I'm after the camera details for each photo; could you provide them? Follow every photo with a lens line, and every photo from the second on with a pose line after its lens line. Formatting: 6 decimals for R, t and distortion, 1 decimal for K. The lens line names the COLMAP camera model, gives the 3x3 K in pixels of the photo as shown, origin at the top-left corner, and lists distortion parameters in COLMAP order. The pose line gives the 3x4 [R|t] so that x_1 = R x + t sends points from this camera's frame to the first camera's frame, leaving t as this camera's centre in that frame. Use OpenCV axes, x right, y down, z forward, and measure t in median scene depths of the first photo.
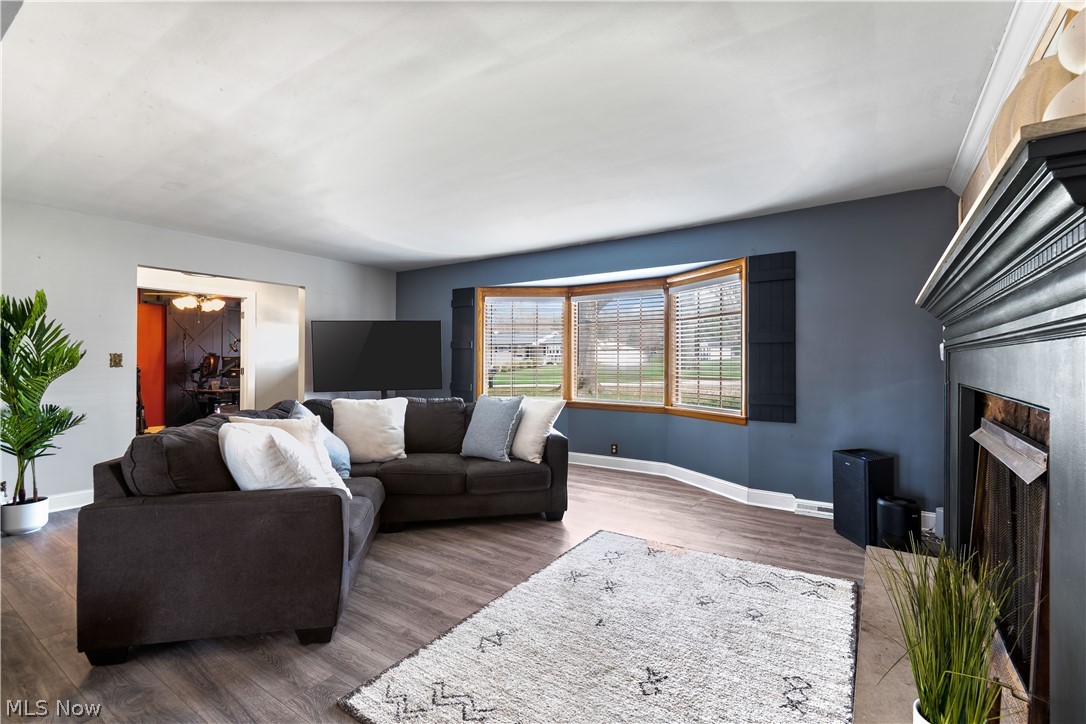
lens RADIAL K [[491.1, 0, 547.4], [0, 491.1, 360.7], [0, 0, 1]] dist [0.004027, -0.000737]
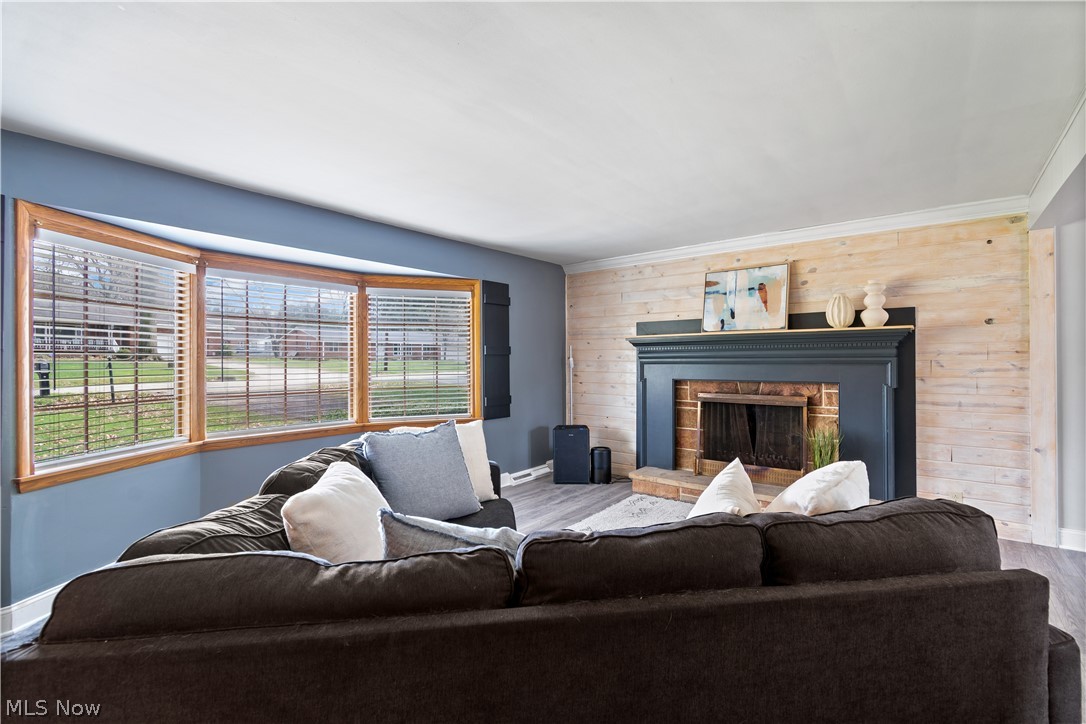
lens RADIAL K [[491.1, 0, 547.2], [0, 491.1, 363.4], [0, 0, 1]] dist [0.004027, -0.000737]
pose [[0.074833, 0.001293, 0.997195, -0.748749], [0.001621, 0.999998, -0.001419, -0.012712], [-0.997195, 0.001723, 0.074830, 0.758406]]
